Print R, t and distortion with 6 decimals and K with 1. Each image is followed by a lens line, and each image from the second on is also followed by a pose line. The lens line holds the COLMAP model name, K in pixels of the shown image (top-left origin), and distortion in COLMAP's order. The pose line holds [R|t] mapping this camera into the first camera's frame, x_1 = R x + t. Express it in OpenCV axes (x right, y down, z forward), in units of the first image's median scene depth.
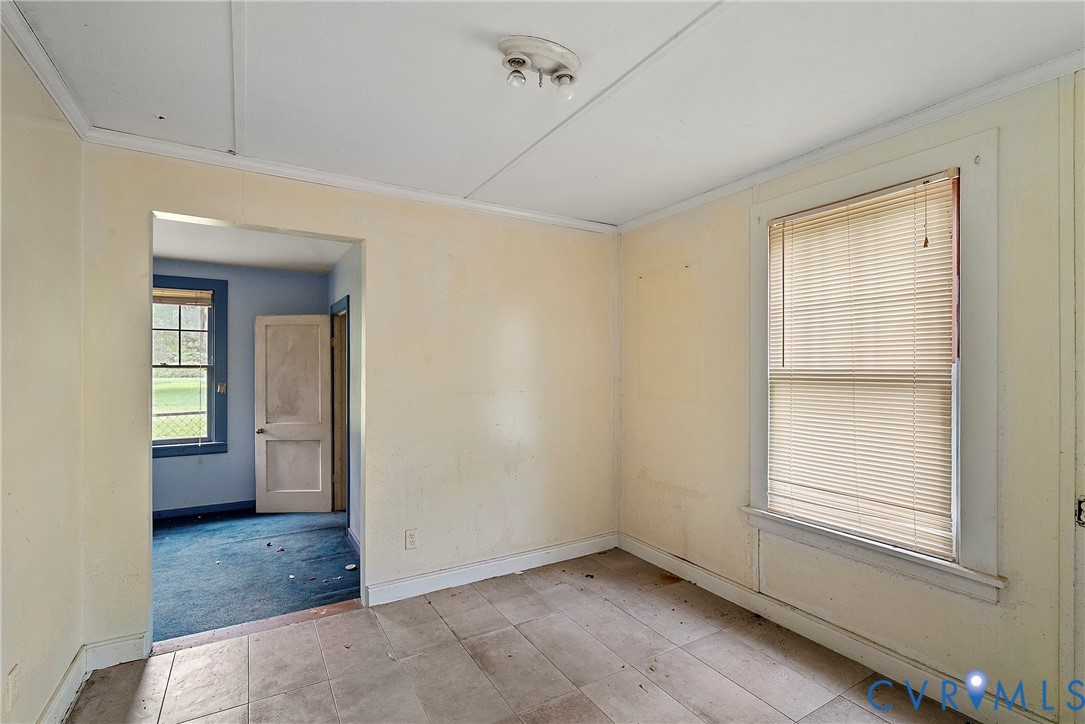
lens RADIAL K [[497.7, 0, 540.2], [0, 497.7, 366.9], [0, 0, 1]] dist [0.000371, 0.000692]
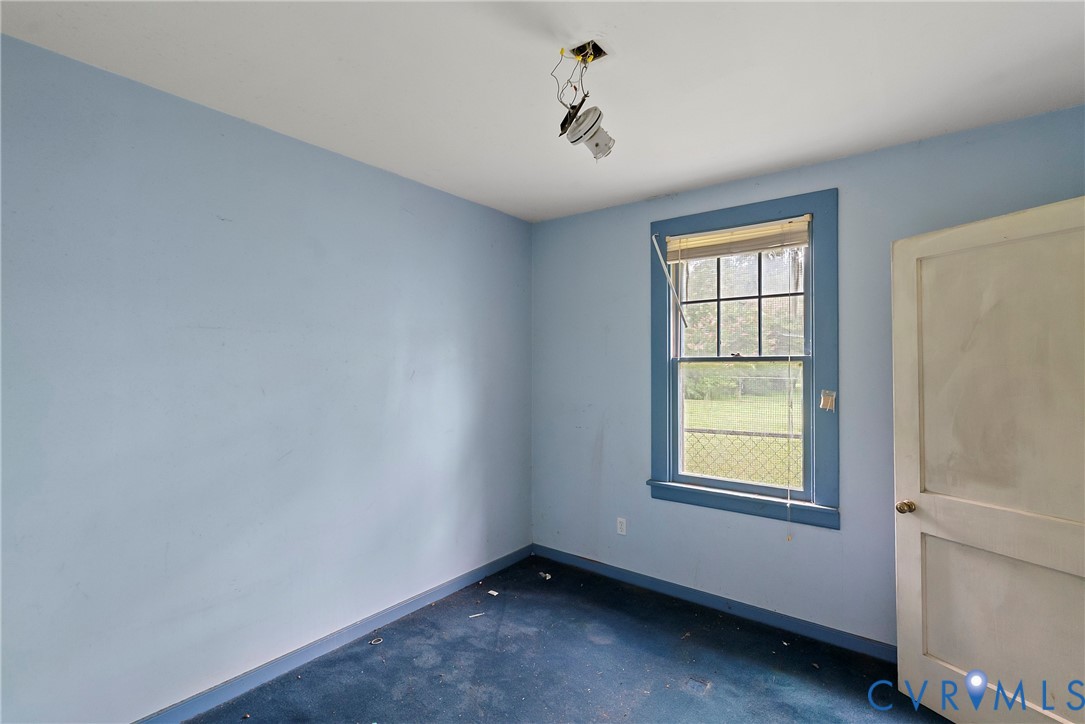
lens RADIAL K [[497.7, 0, 539.3], [0, 497.7, 362.6], [0, 0, 1]] dist [0.000371, 0.000692]
pose [[0.360747, -0.004801, -0.932651, -0.272334], [0.007095, 0.999972, -0.002403, 0.002550], [0.932637, -0.005750, 0.360771, 0.544771]]
